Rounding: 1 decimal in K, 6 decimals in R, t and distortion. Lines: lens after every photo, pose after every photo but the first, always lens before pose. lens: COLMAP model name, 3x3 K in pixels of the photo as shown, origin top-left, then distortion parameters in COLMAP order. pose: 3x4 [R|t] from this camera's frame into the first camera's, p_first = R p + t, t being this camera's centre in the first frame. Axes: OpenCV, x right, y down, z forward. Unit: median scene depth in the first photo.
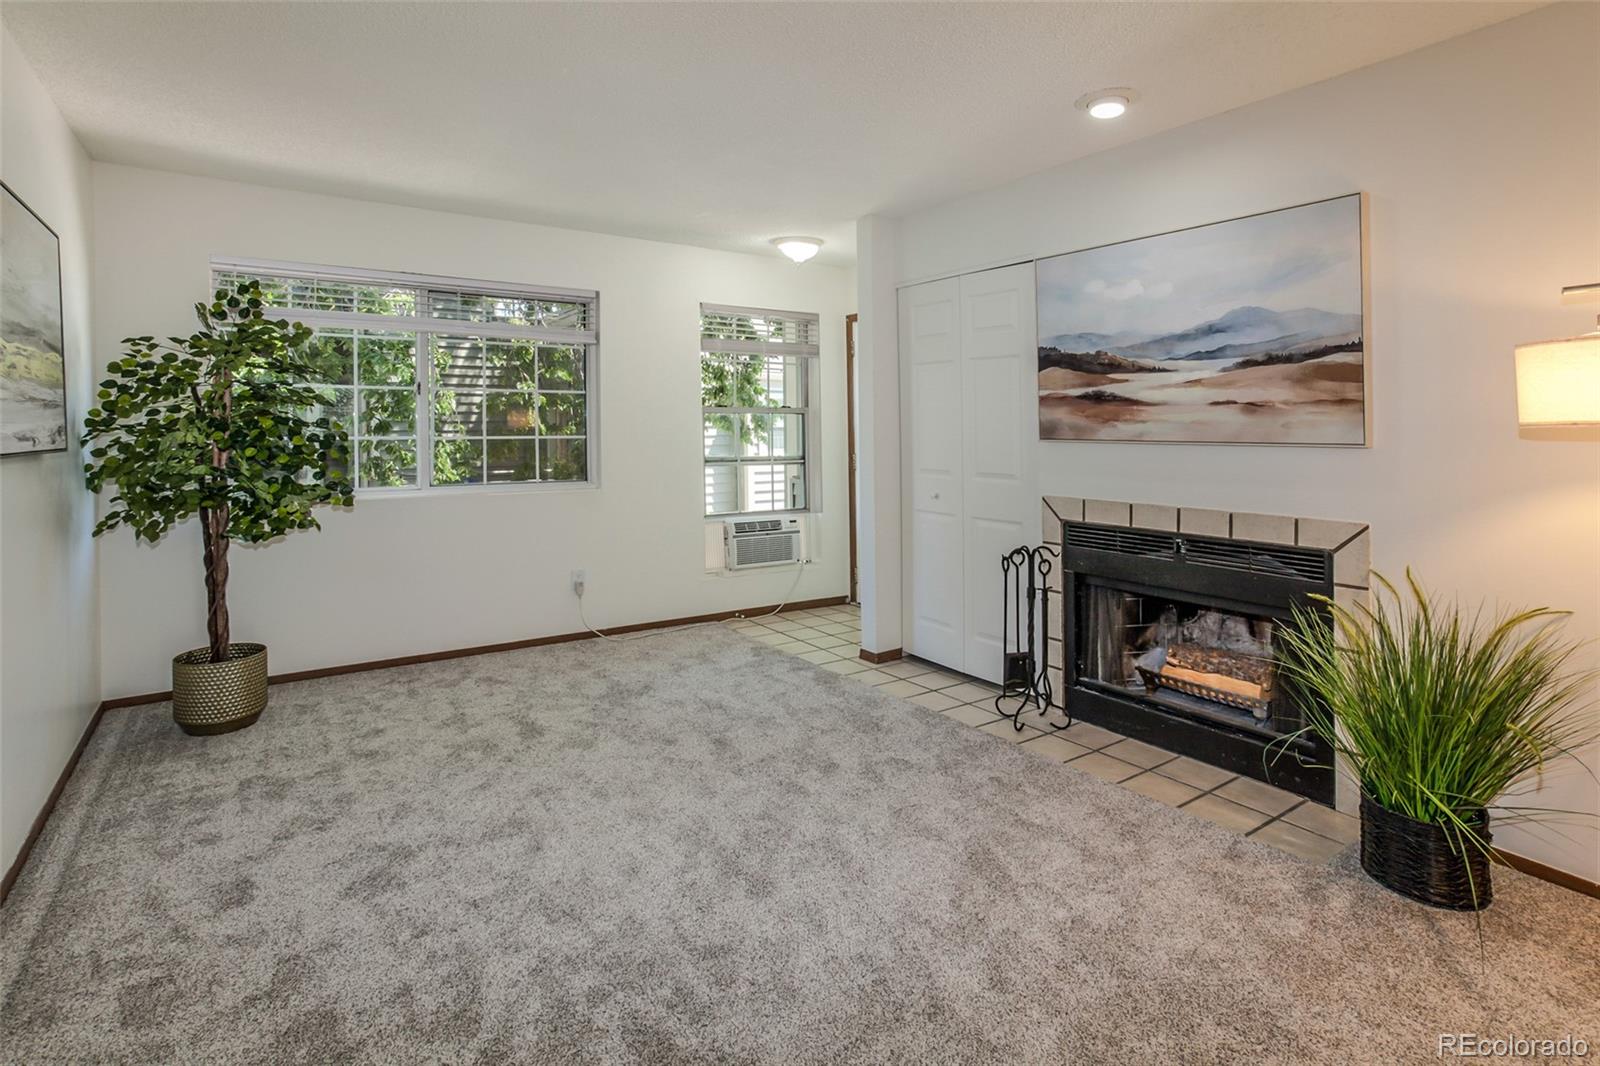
lens RADIAL K [[806.4, 0, 792.0], [0, 806.4, 417.7], [0, 0, 1]] dist [-0.023361, 0.013050]
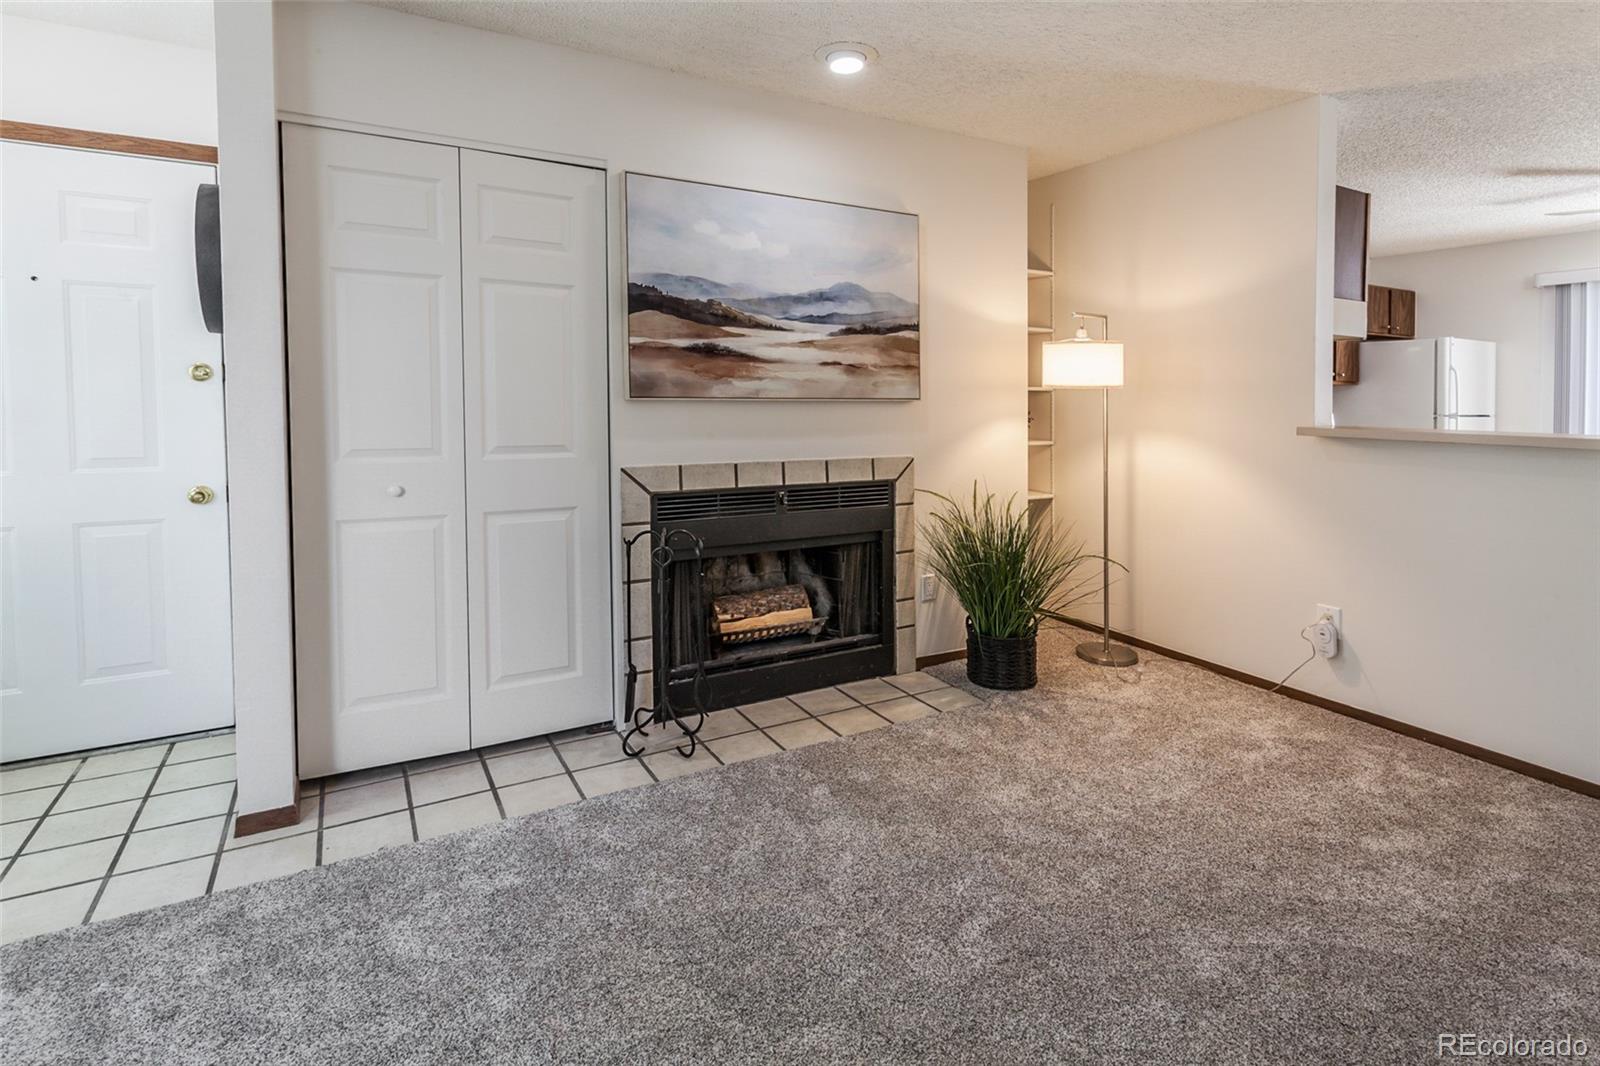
lens RADIAL K [[800.6, 0, 797.8], [0, 800.6, 395.4], [0, 0, 1]] dist [0.004148, 0.000915]
pose [[0.089627, -0.004127, 0.995967, -0.540496], [-0.019985, 0.999783, 0.005941, 0.018730], [-0.995775, -0.020437, 0.089525, 0.865130]]
